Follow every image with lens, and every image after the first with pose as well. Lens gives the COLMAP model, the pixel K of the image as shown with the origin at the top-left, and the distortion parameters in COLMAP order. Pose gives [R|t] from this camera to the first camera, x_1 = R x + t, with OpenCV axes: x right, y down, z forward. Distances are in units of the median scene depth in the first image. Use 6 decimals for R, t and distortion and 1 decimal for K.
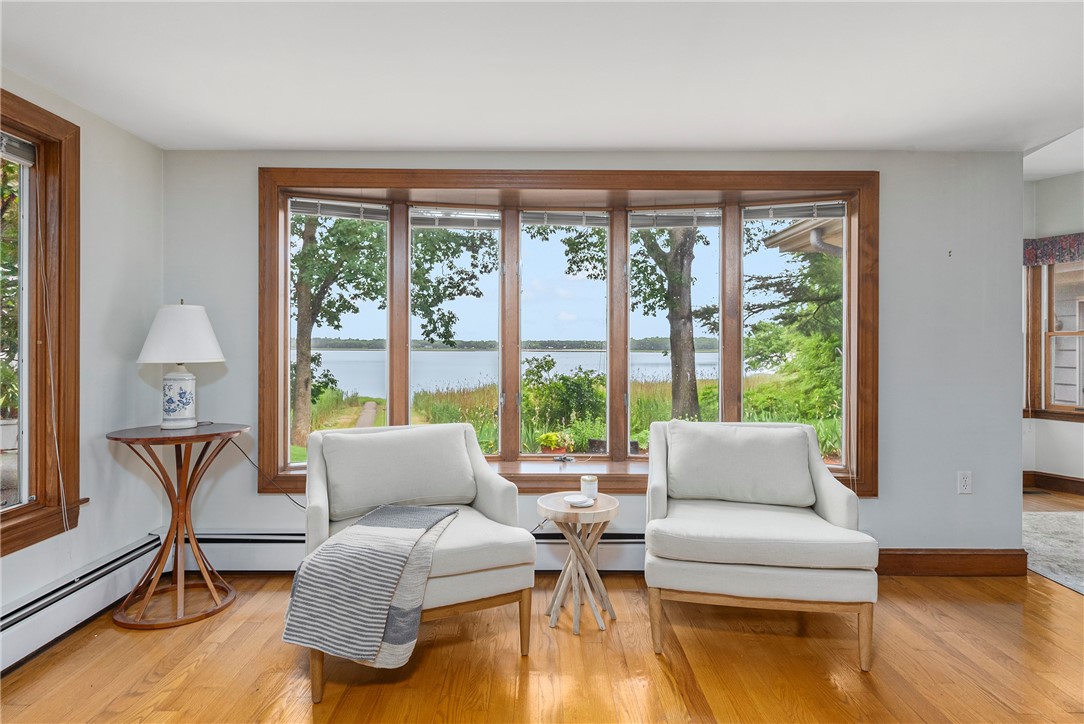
lens RADIAL K [[601.9, 0, 546.3], [0, 601.9, 351.3], [0, 0, 1]] dist [0.024751, -0.000547]
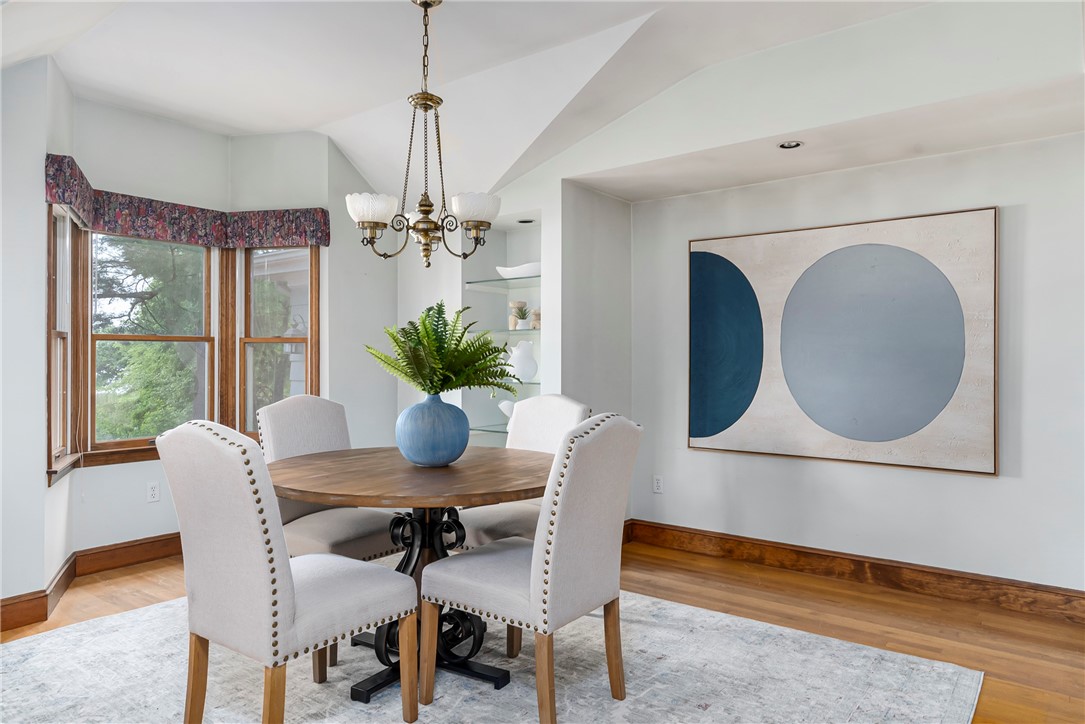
lens RADIAL K [[697.1, 0, 541.1], [0, 697.1, 359.0], [0, 0, 1]] dist [0.002154, -0.001452]
pose [[0.627400, -0.001117, 0.778696, 0.370630], [0.006497, 0.999972, -0.003800, 0.000857], [-0.778670, 0.007444, 0.627390, 0.164807]]
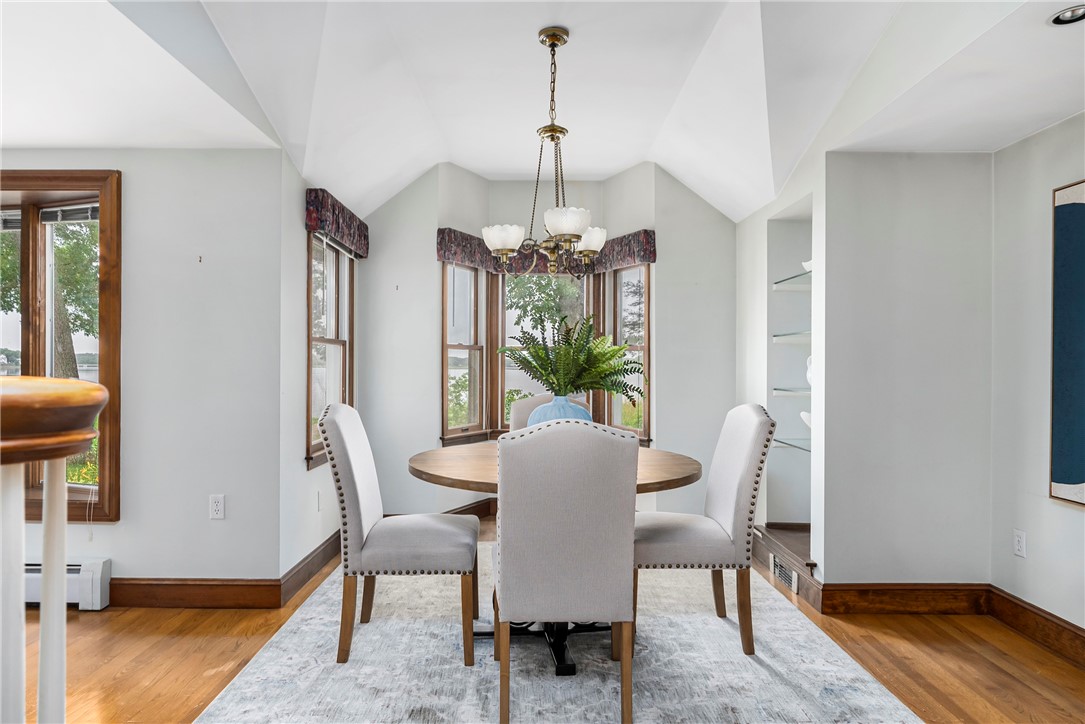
lens RADIAL K [[666.8, 0, 539.7], [0, 666.8, 366.5], [0, 0, 1]] dist [-0.001962, 0.003108]
pose [[0.999616, 0.003030, -0.027529, 0.730960], [-0.003160, 0.999984, -0.004662, 0.003222], [0.027515, 0.004747, 0.999610, 0.000855]]
